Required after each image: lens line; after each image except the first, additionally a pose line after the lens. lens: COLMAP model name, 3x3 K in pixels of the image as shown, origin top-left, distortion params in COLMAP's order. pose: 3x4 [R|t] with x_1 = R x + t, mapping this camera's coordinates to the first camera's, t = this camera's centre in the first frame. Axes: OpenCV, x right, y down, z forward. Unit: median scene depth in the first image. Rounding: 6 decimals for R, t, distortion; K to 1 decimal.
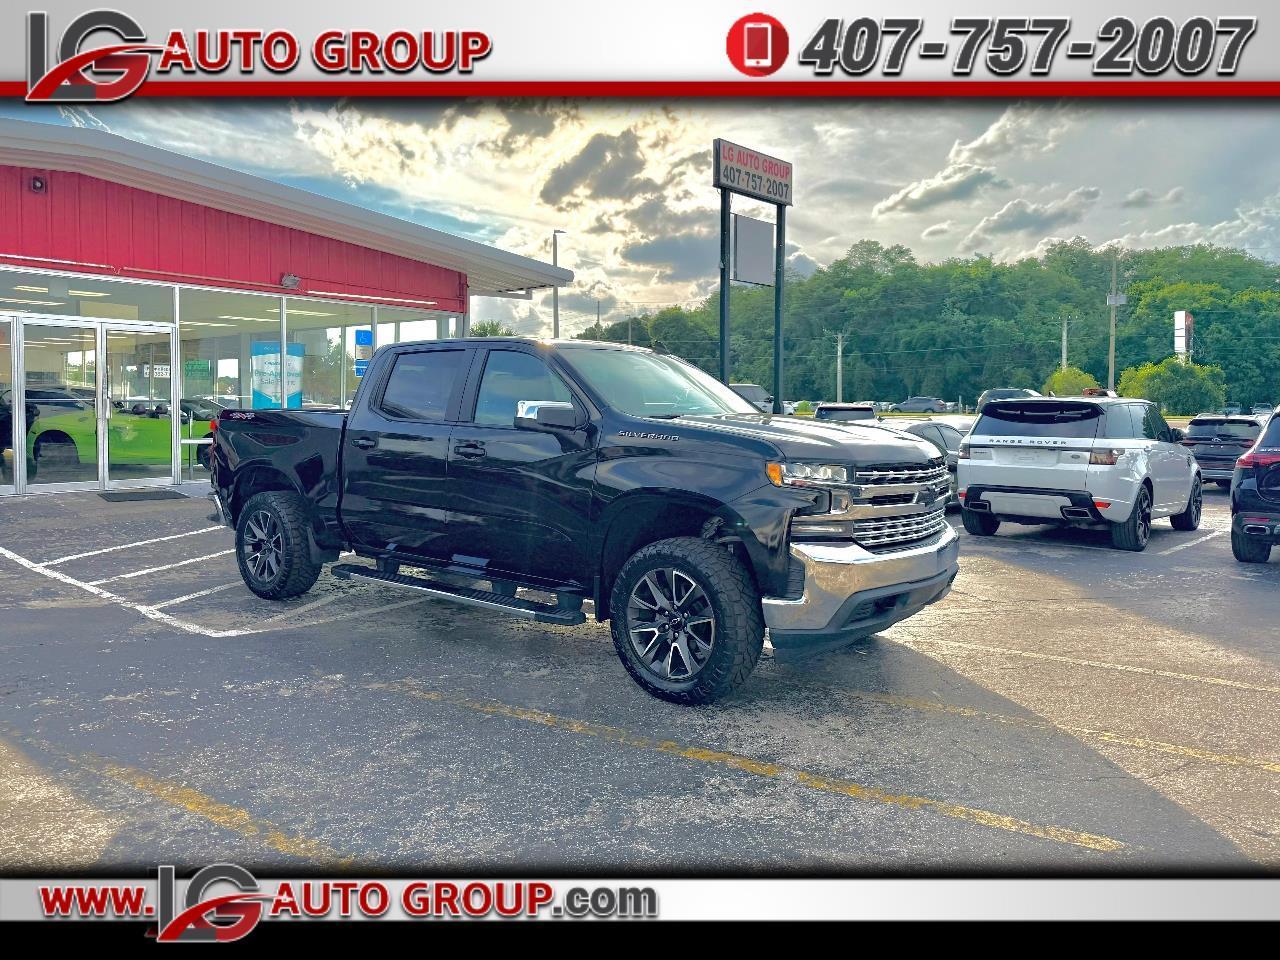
lens RADIAL K [[930.0, 0, 646.2], [0, 930.0, 426.7], [0, 0, 1]] dist [0.048857, -0.070899]
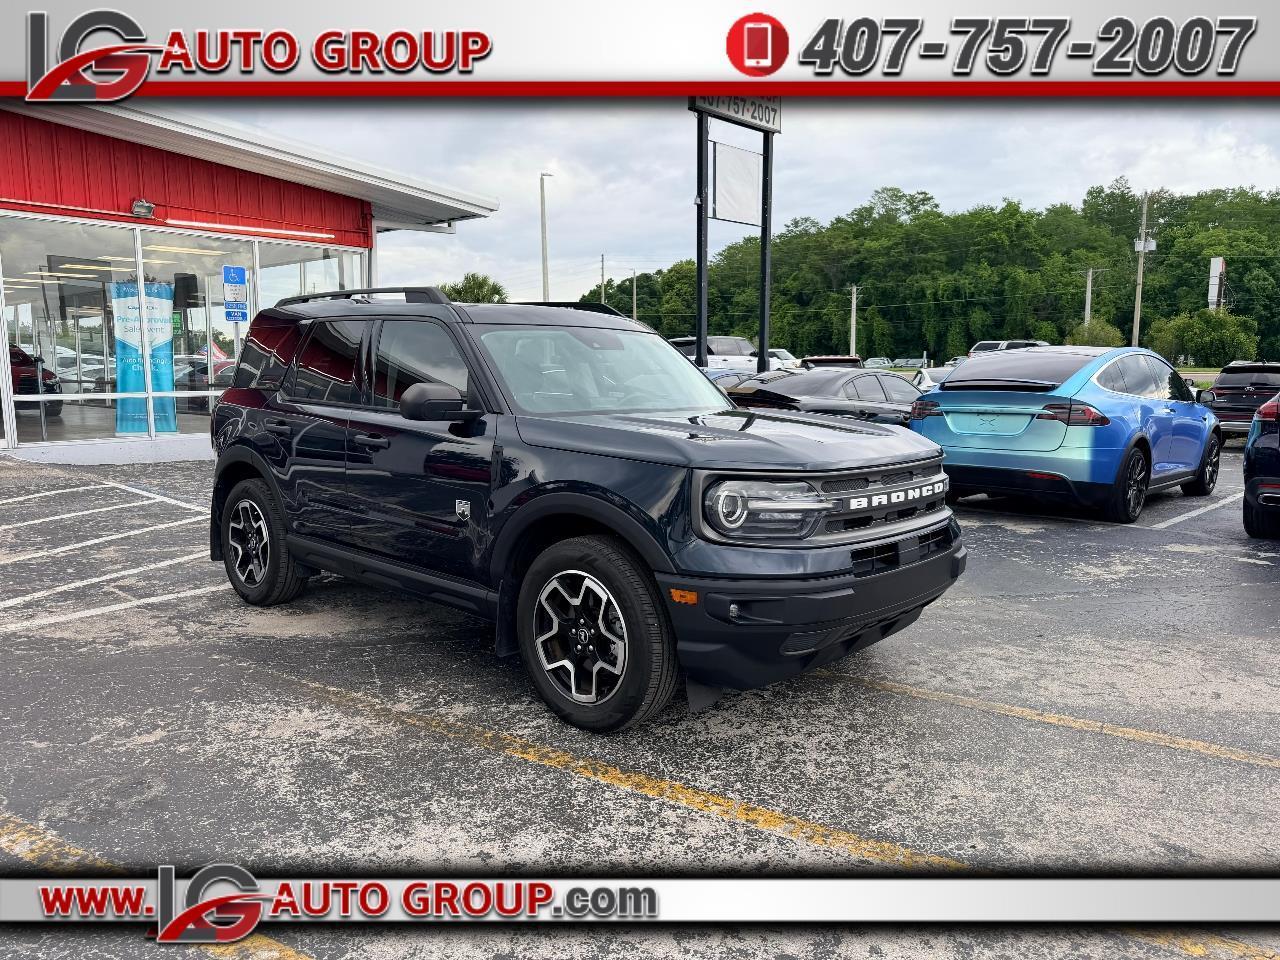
lens RADIAL K [[928.6, 0, 644.4], [0, 928.6, 483.3], [0, 0, 1]] dist [0.058458, -0.085852]
pose [[0.999683, -0.003983, -0.024870, 0.076062], [0.006543, 0.994588, 0.103690, 0.006015], [0.024322, -0.103820, 0.994299, 0.111602]]
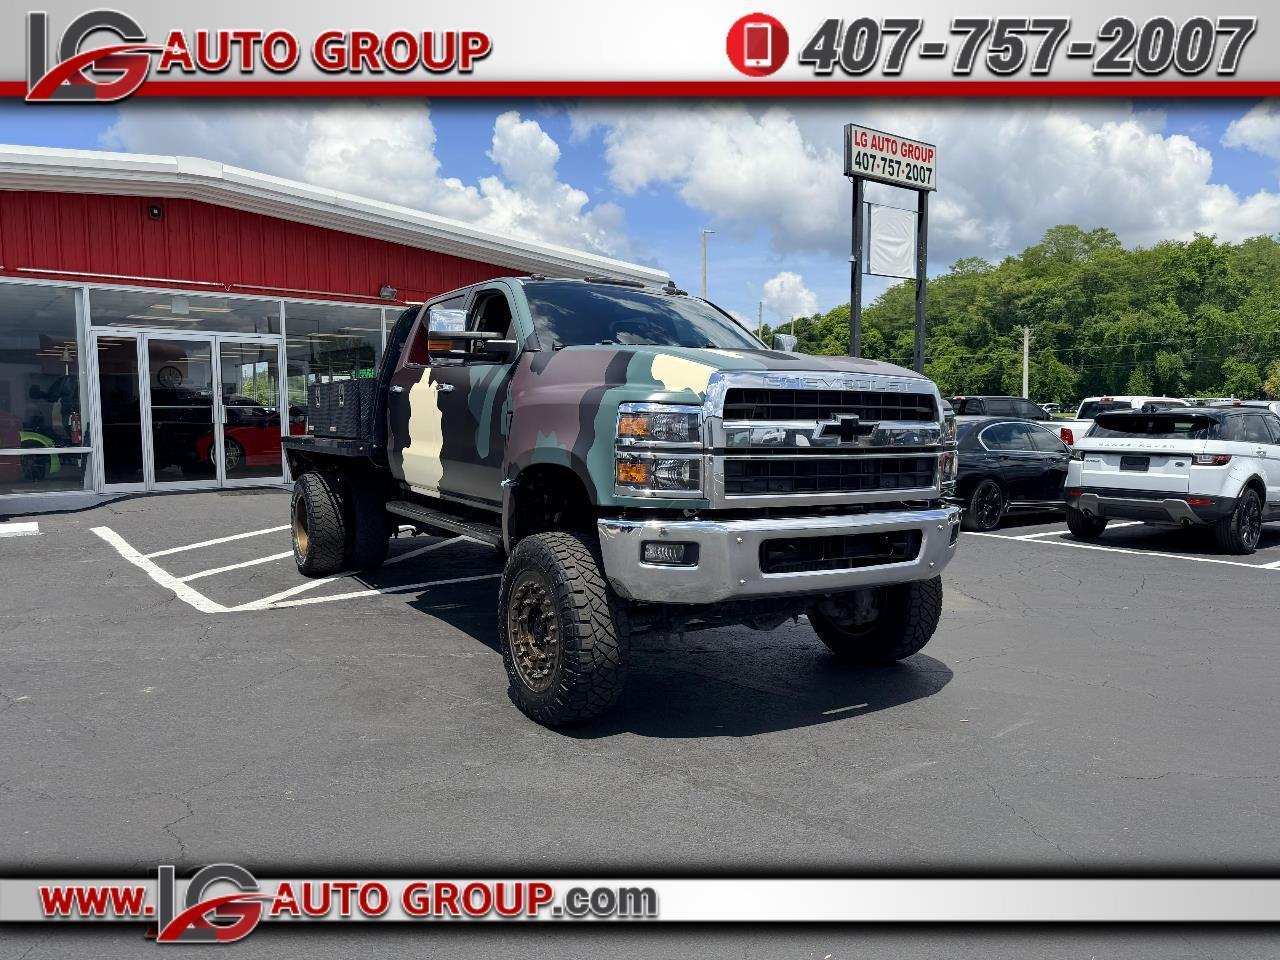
lens RADIAL K [[955.8, 0, 635.9], [0, 955.8, 482.2], [0, 0, 1]] dist [0.001916, -0.002734]
pose [[0.980883, 0.004978, -0.194536, 0.082293], [0.005090, 0.998675, 0.051218, 0.003358], [0.194533, -0.051229, 0.979557, -0.007311]]
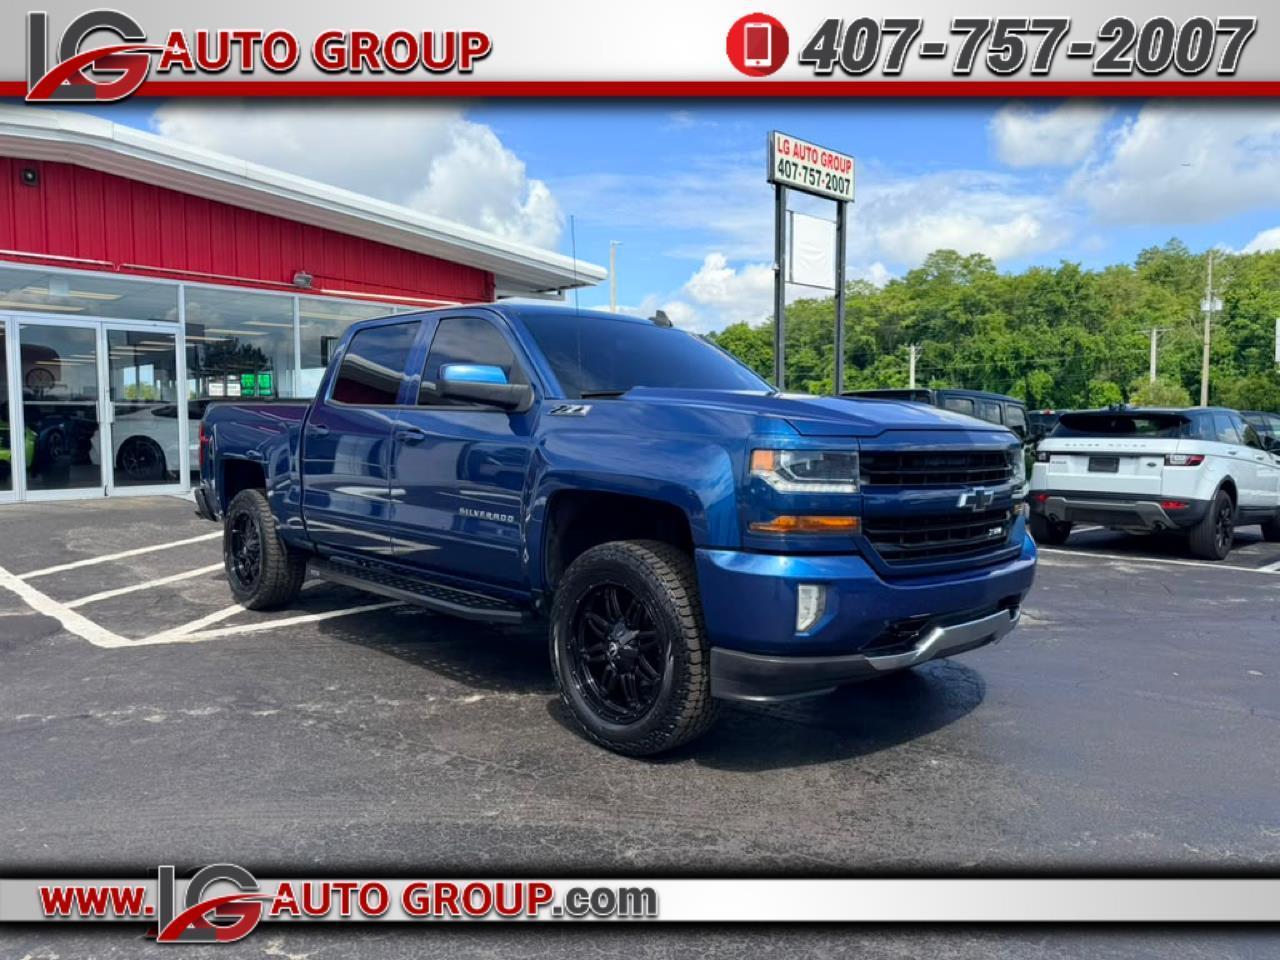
lens RADIAL K [[941.8, 0, 640.0], [0, 941.8, 480.0], [0, 0, 1]] dist [0.028157, -0.049542]
pose [[0.996880, -0.001891, -0.078906, 0.028094], [0.004565, 0.999421, 0.033725, 0.013090], [0.078796, -0.033980, 0.996311, 0.054133]]
